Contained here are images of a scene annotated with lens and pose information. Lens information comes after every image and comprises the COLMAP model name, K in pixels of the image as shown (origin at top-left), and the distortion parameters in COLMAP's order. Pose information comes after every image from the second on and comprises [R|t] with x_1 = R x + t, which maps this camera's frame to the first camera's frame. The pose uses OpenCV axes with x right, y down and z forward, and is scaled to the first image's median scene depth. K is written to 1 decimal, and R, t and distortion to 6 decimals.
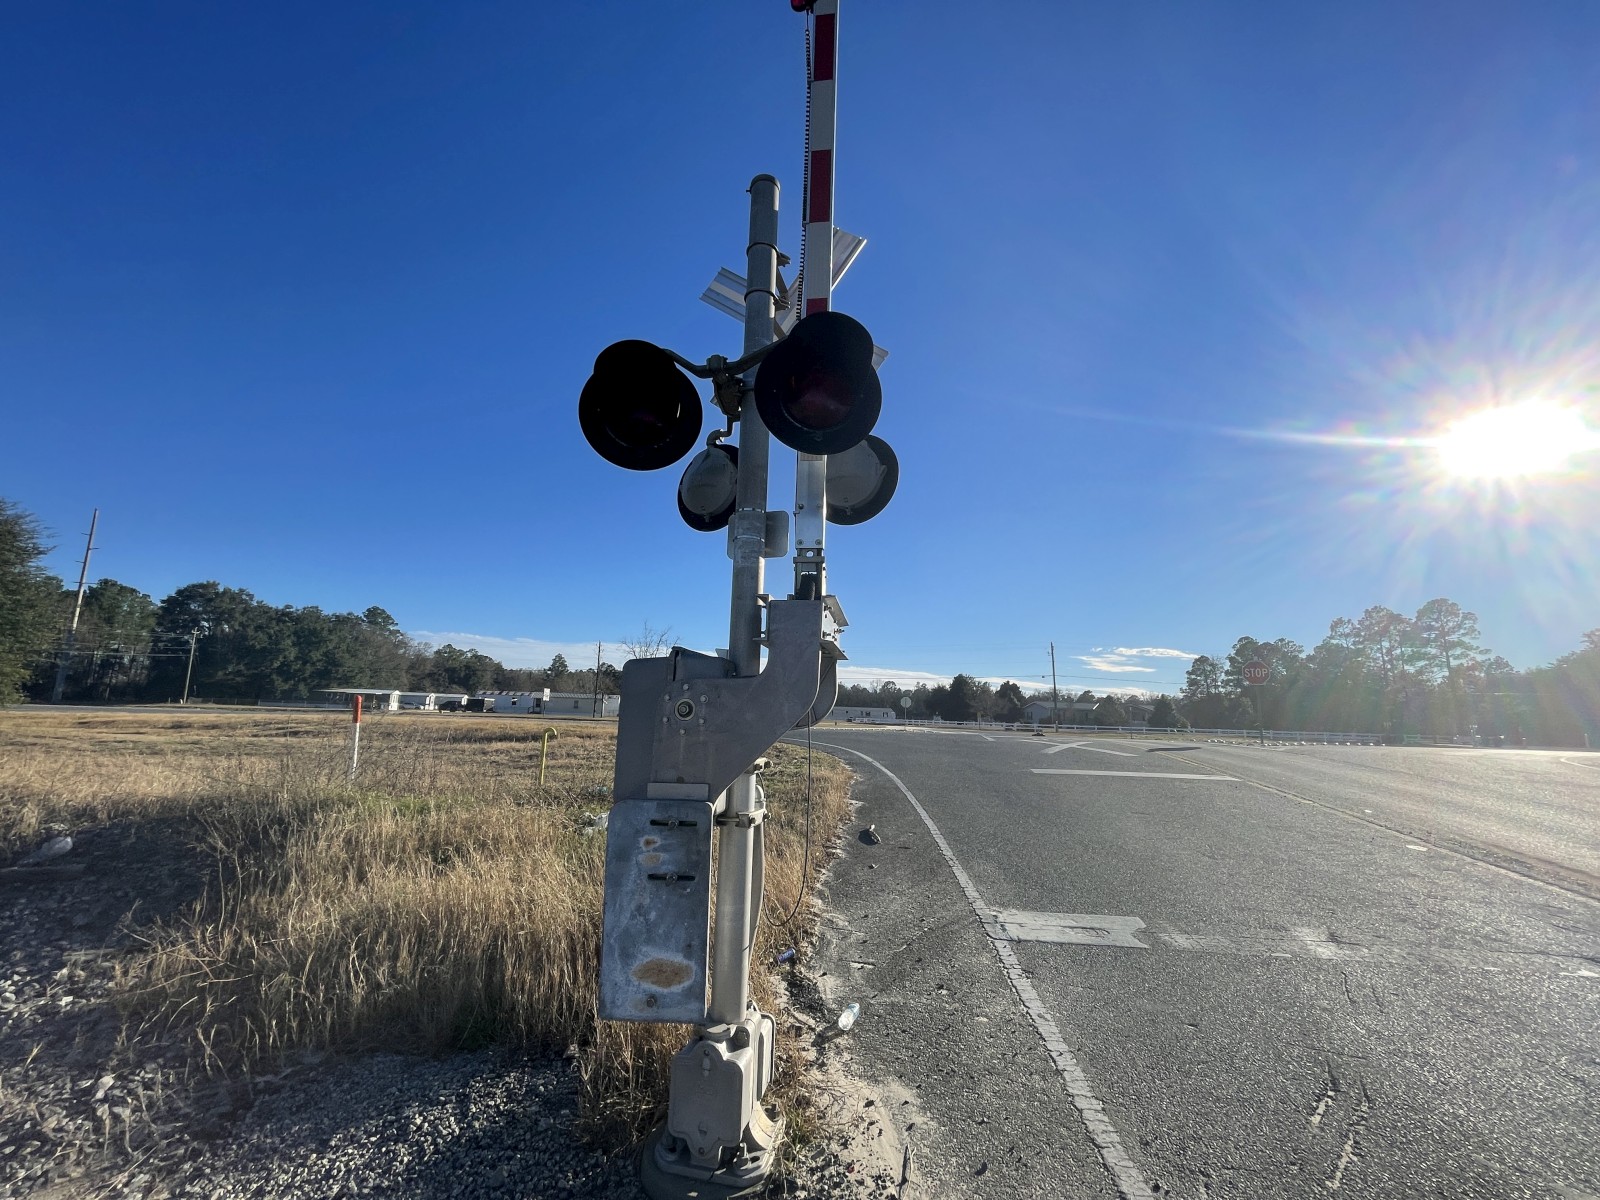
lens RADIAL K [[647.7, 0, 804.1], [0, 647.7, 598.5], [0, 0, 1]] dist [-0.001751, -0.000614]
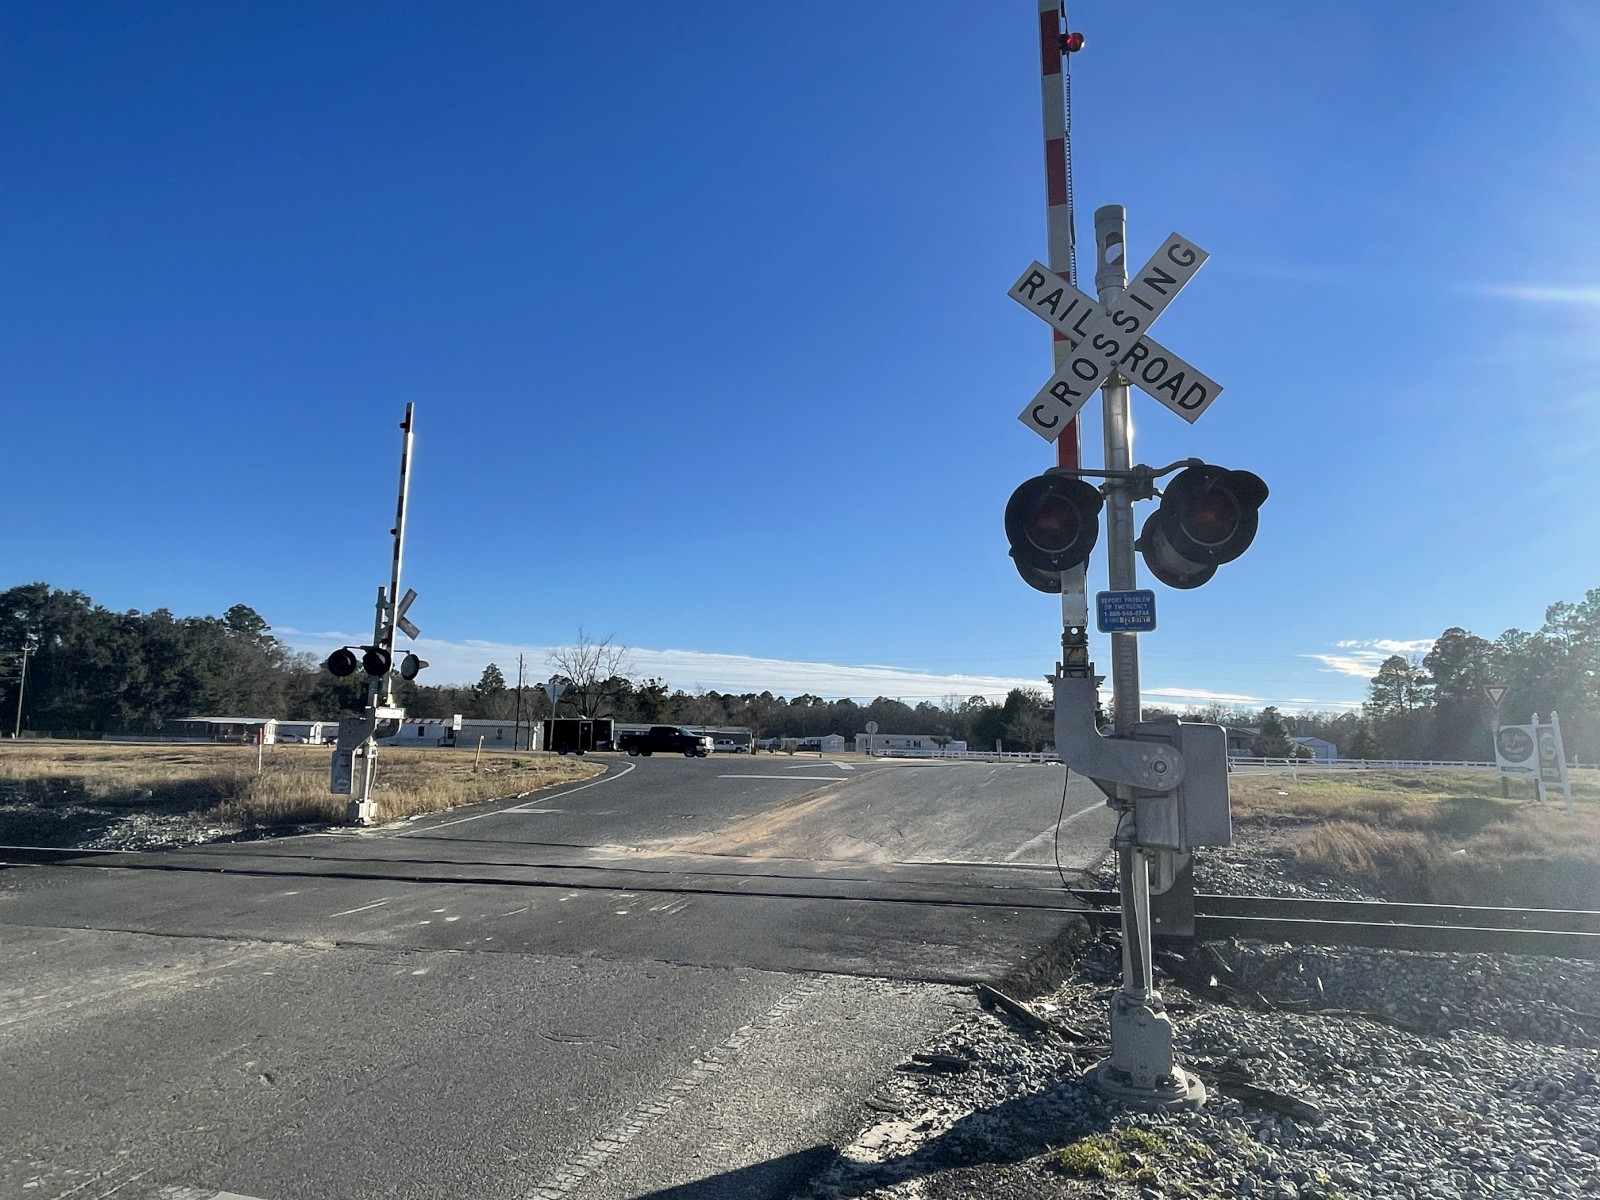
lens RADIAL K [[978.4, 0, 807.2], [0, 978.4, 596.7], [0, 0, 1]] dist [0.000449, -0.002045]
pose [[0.998211, -0.017870, -0.057054, 0.073247], [0.019286, 0.999517, 0.024374, -0.018869], [0.056591, -0.025430, 0.998074, -0.120657]]
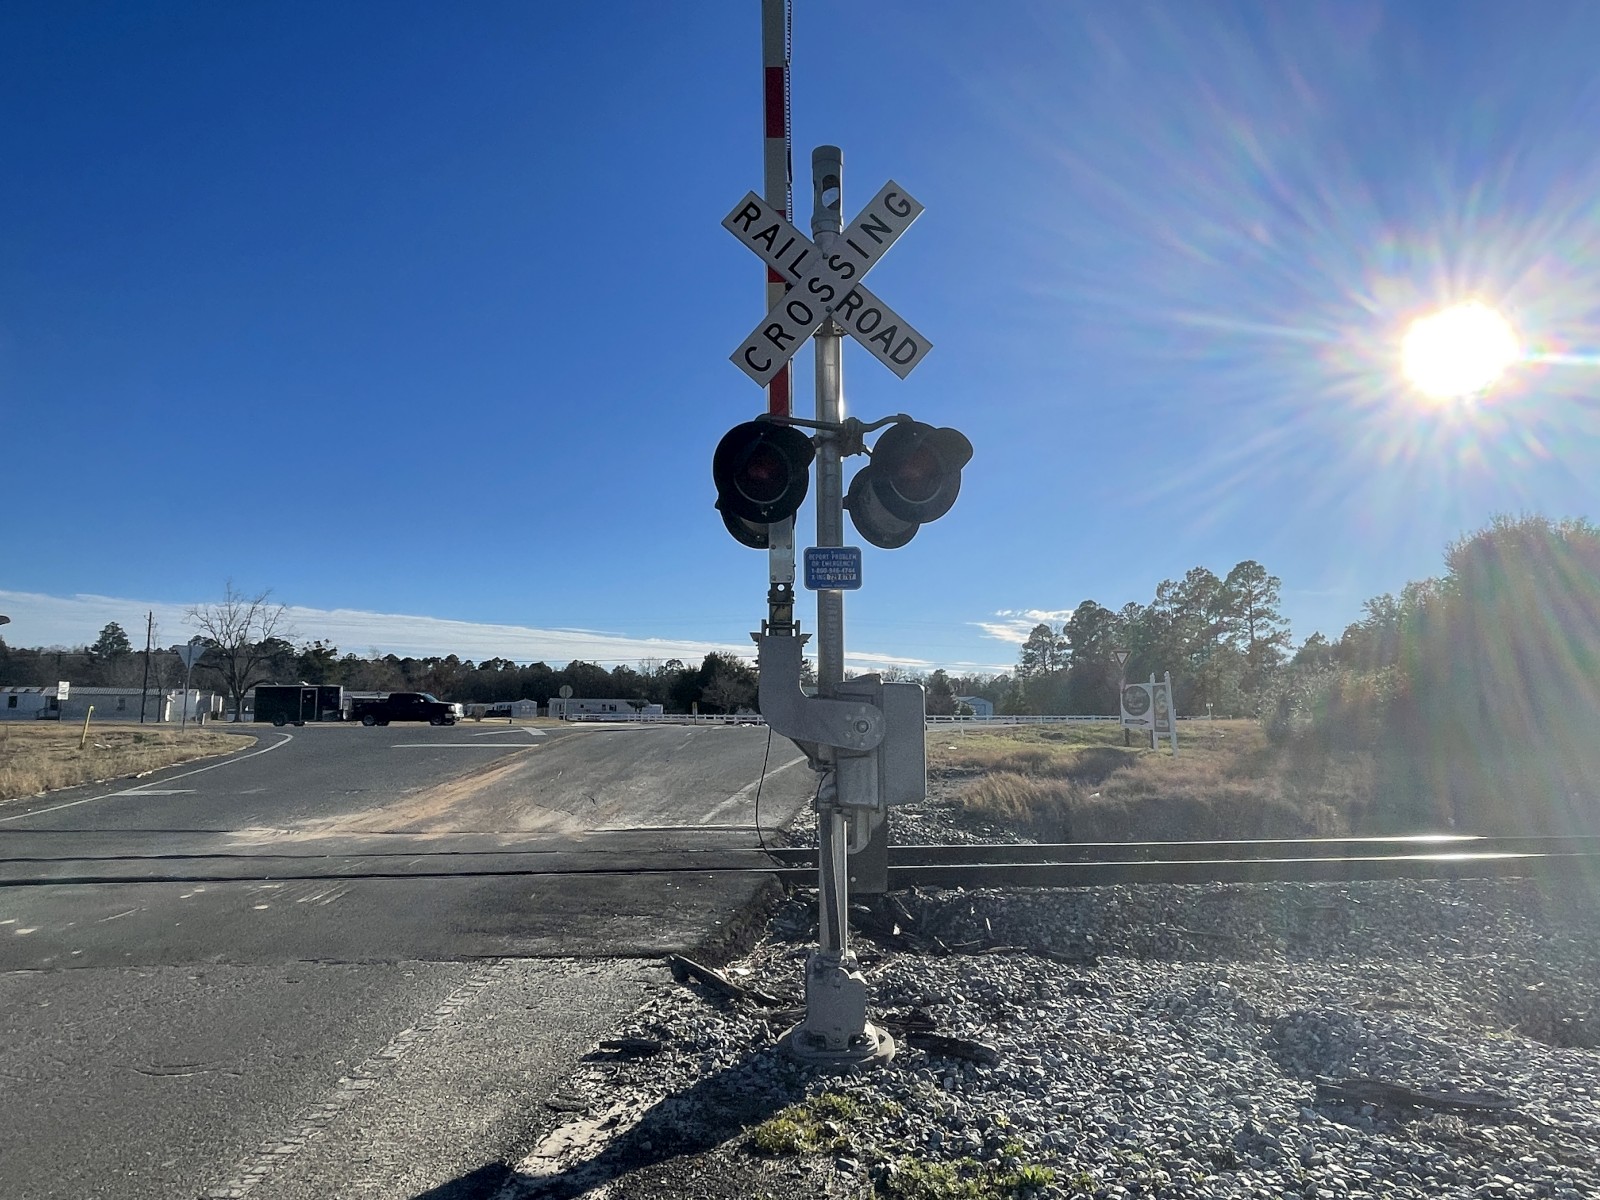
lens RADIAL K [[974.7, 0, 806.4], [0, 974.7, 608.1], [0, 0, 1]] dist [0.000921, -0.000704]
pose [[0.969500, 0.000626, 0.245090, 0.073962], [-0.018897, 0.997211, 0.072206, -0.016624], [-0.244361, -0.074635, 0.966808, -0.108656]]
